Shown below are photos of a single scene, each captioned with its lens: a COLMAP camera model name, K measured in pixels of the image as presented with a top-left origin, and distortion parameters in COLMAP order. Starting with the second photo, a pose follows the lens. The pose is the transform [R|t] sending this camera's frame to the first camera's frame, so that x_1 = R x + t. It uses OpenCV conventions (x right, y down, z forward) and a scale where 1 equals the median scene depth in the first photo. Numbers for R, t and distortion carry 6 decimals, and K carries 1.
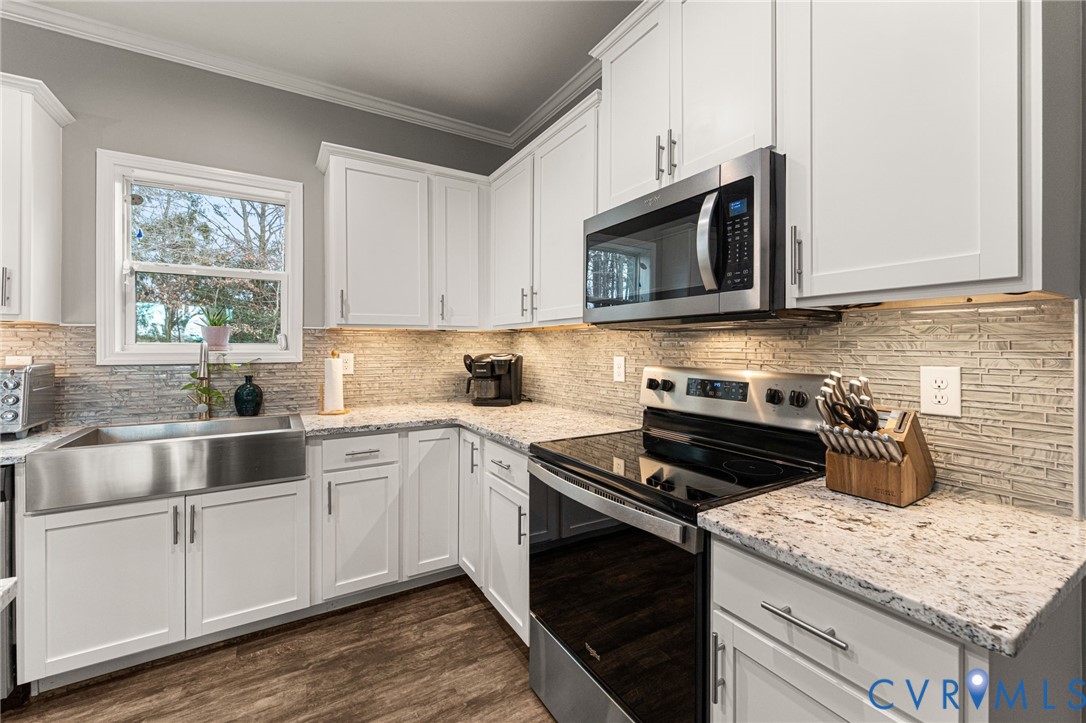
lens RADIAL K [[446.5, 0, 543.6], [0, 446.5, 346.8], [0, 0, 1]] dist [-0.000237, -0.000016]
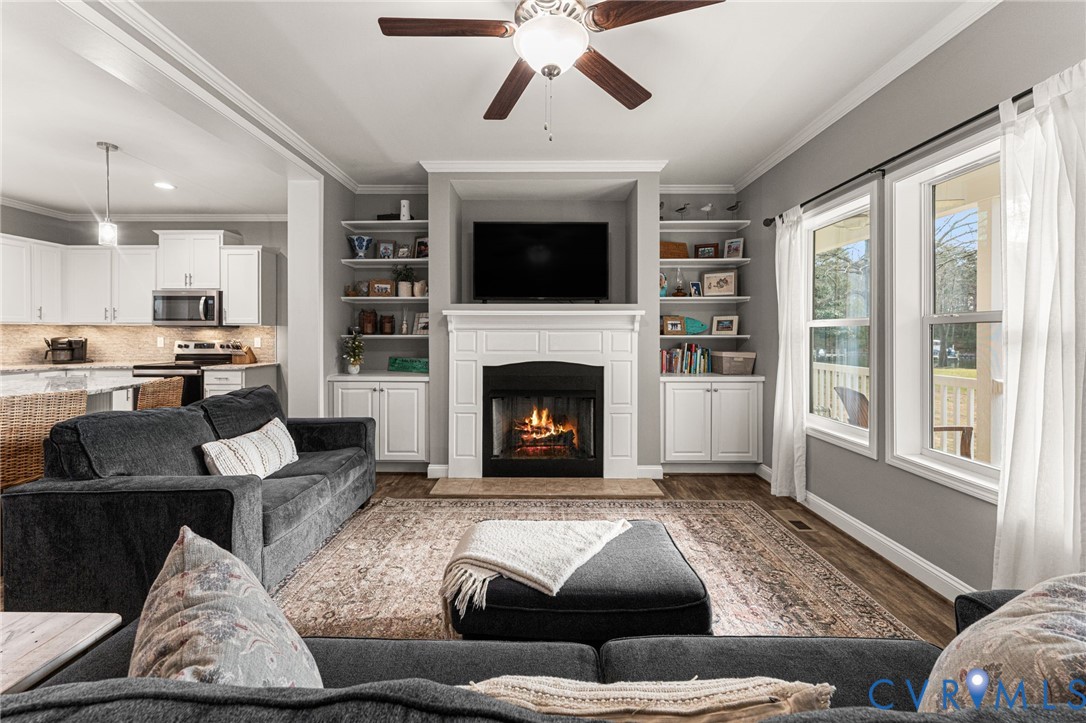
lens RADIAL K [[448.7, 0, 541.6], [0, 448.7, 332.4], [0, 0, 1]] dist [-0.000103, -0.000103]
pose [[0.521113, 0.002154, 0.853485, -1.361644], [-0.001389, 0.999998, -0.001676, -0.008955], [-0.853486, -0.000312, 0.521115, -3.393051]]
